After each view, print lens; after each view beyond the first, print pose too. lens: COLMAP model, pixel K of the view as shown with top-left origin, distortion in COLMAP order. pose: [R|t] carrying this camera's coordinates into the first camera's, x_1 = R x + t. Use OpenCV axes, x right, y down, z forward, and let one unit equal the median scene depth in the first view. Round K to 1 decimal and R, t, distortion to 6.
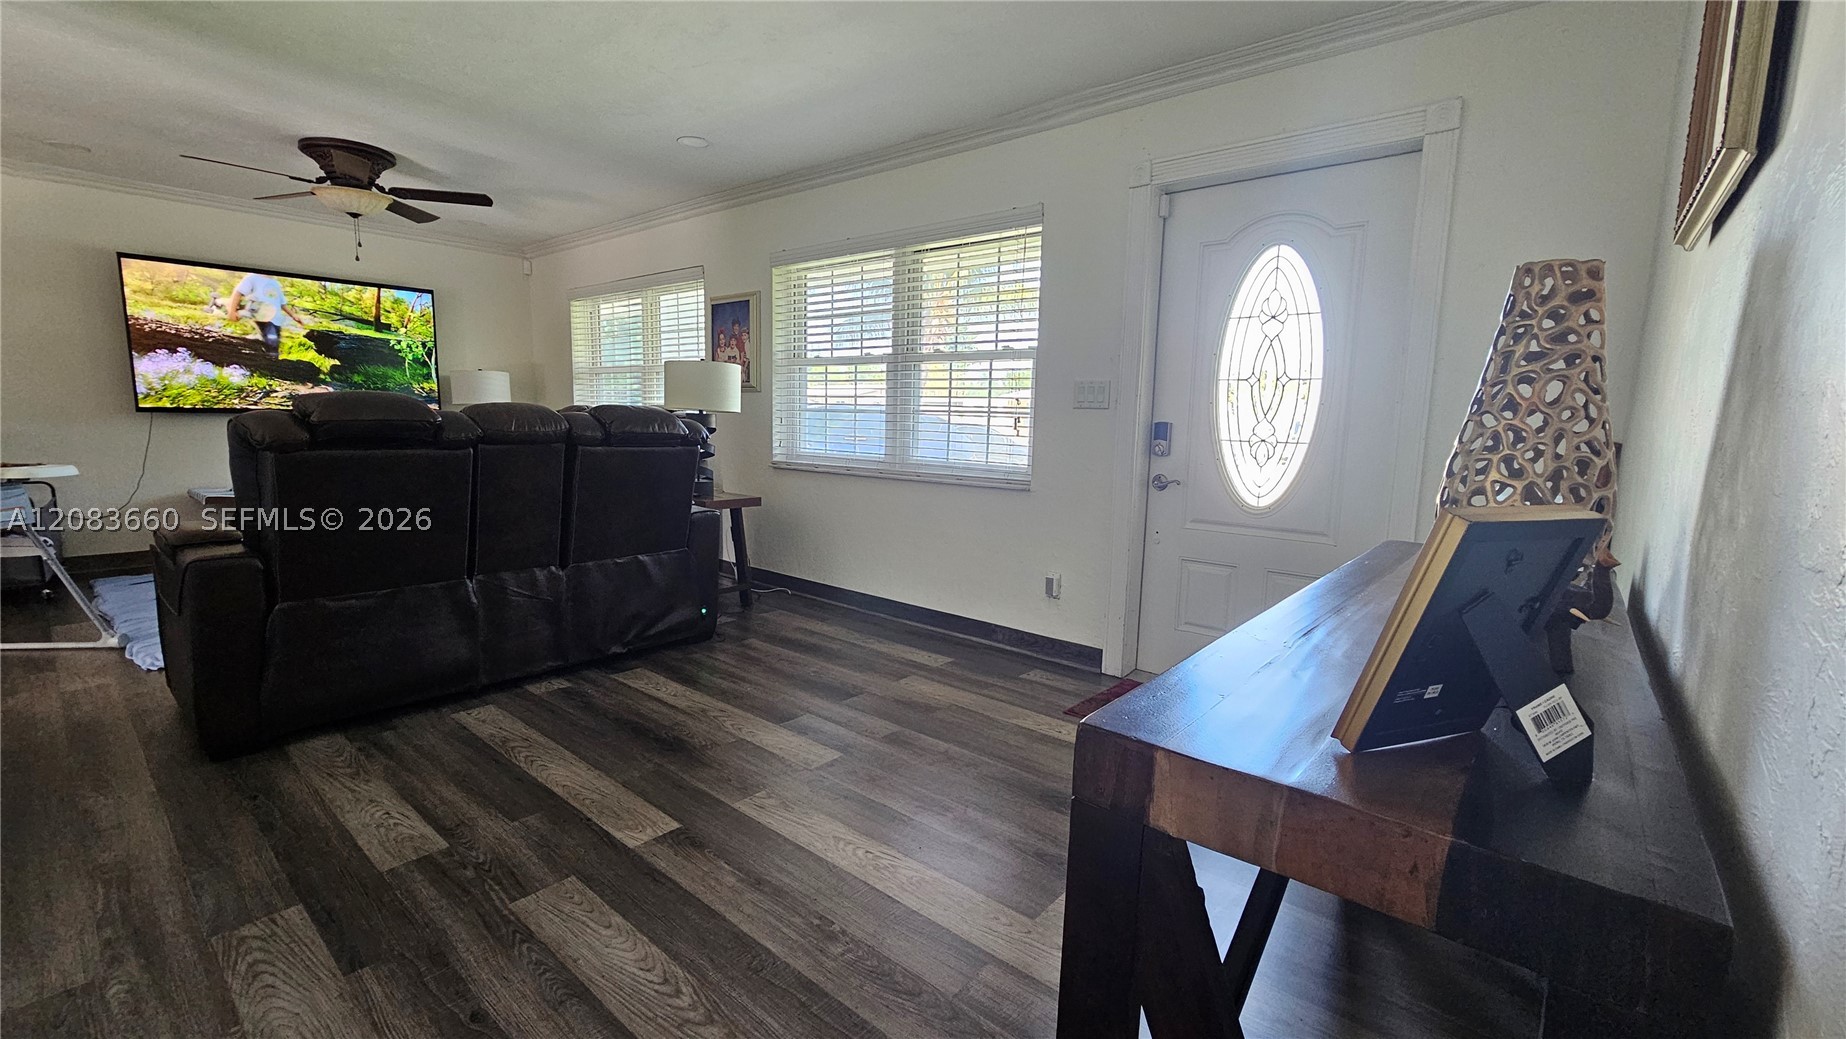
lens RADIAL K [[756.8, 0, 926.8], [0, 756.8, 512.4], [0, 0, 1]] dist [-0.001913, -0.000104]
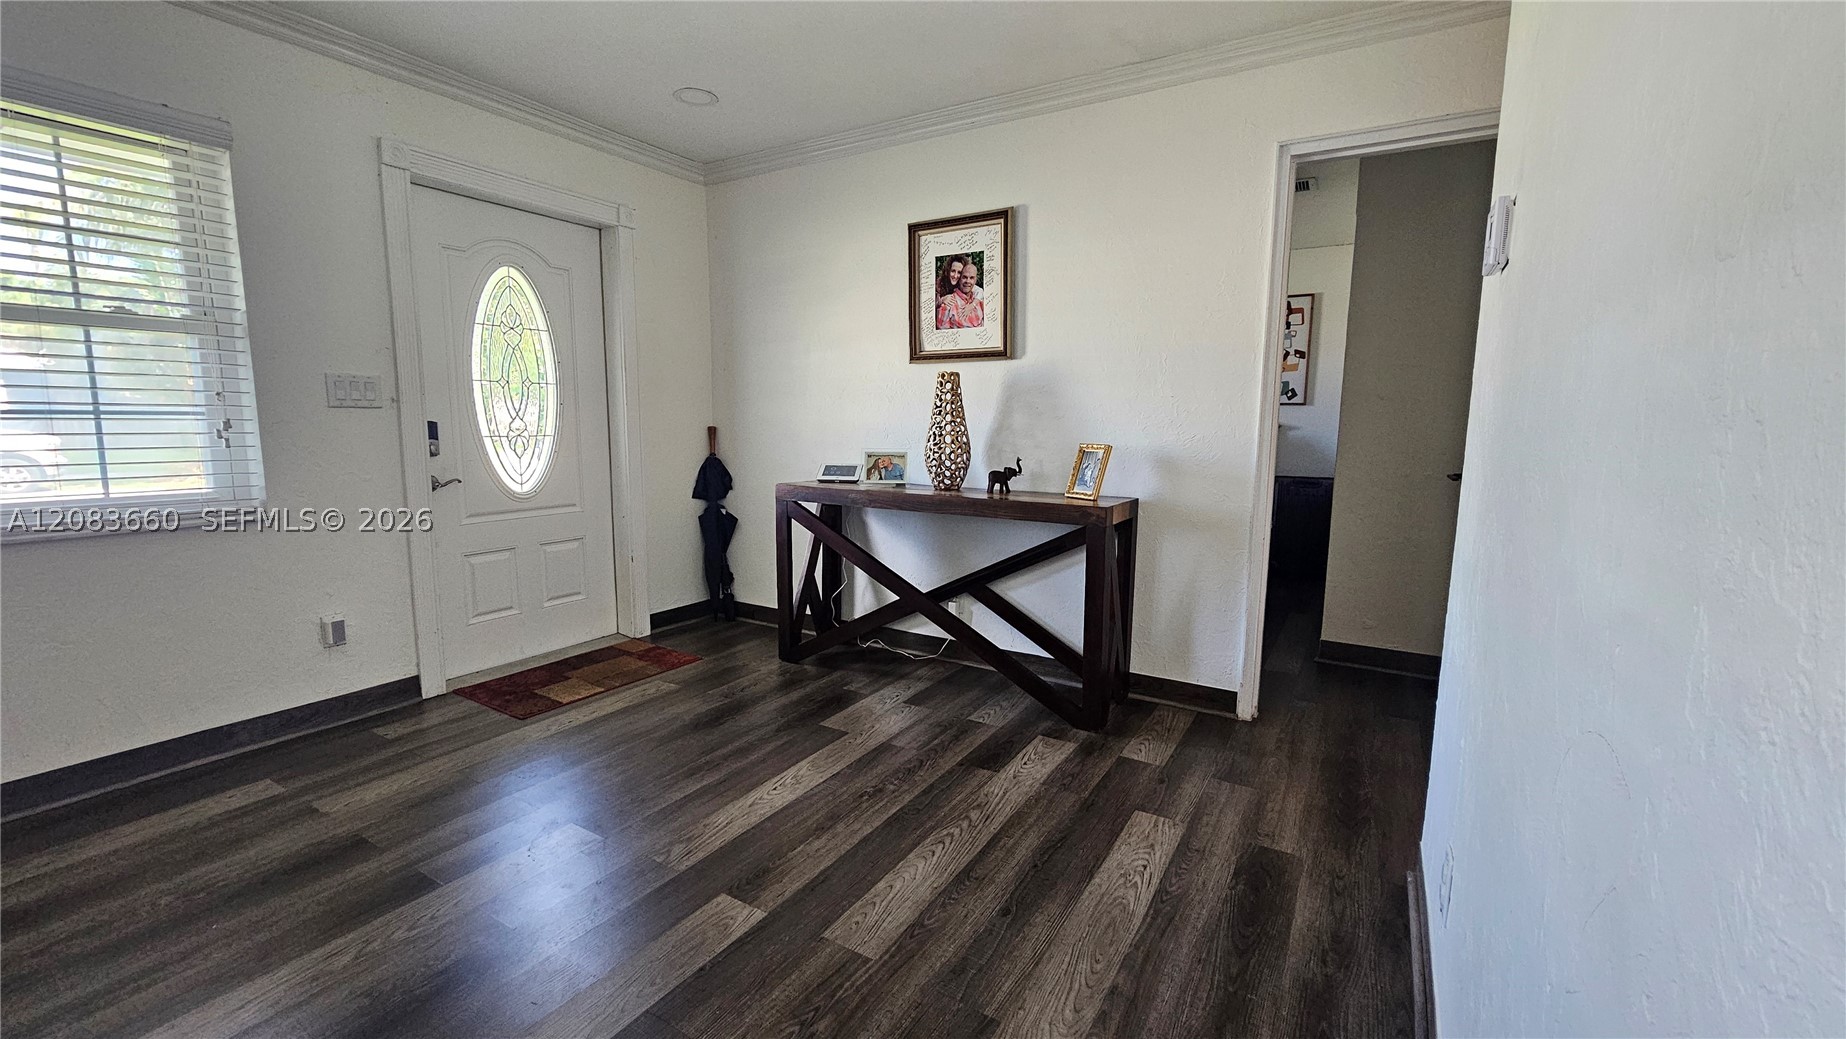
lens RADIAL K [[756.8, 0, 918.8], [0, 756.8, 516.4], [0, 0, 1]] dist [-0.001913, -0.000104]
pose [[-0.146266, -0.155189, 0.976997, -0.792919], [0.112166, 0.978647, 0.172244, -0.103724], [-0.982866, 0.134779, -0.125736, 0.559949]]
